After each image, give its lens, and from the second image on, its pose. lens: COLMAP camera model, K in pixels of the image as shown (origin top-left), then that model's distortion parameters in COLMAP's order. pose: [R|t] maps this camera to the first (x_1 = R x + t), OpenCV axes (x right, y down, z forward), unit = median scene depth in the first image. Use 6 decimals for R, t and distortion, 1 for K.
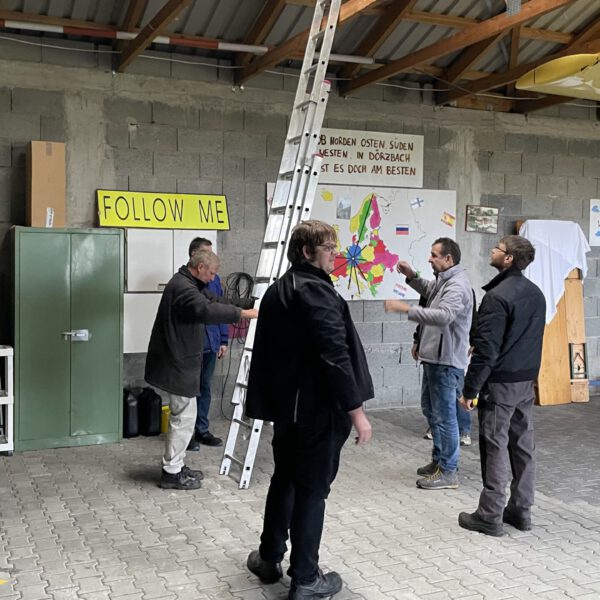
lens RADIAL K [[796.5, 0, 300.6], [0, 796.5, 297.0], [0, 0, 1]] dist [0.064094, 0.000000]
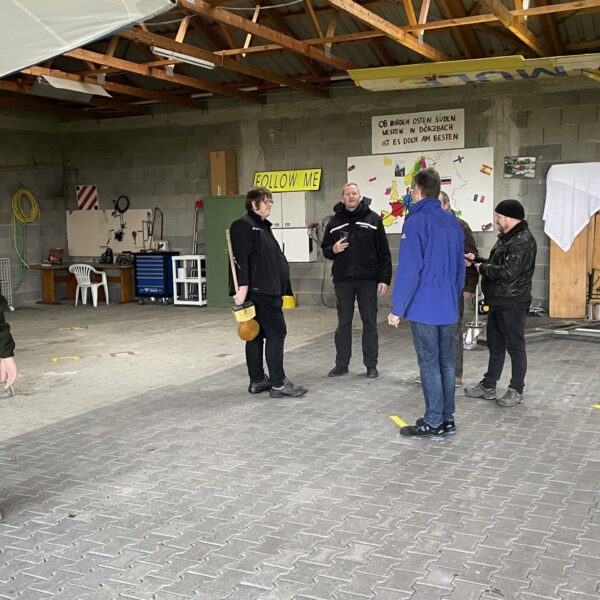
lens RADIAL K [[796.5, 0, 300.4], [0, 796.5, 302.4], [0, 0, 1]] dist [0.064094, 0.000000]
pose [[0.624244, 0.079139, -0.777211, 1.078150], [0.014455, 0.993515, 0.112775, -0.036008], [0.781096, -0.081633, 0.619052, -0.067145]]
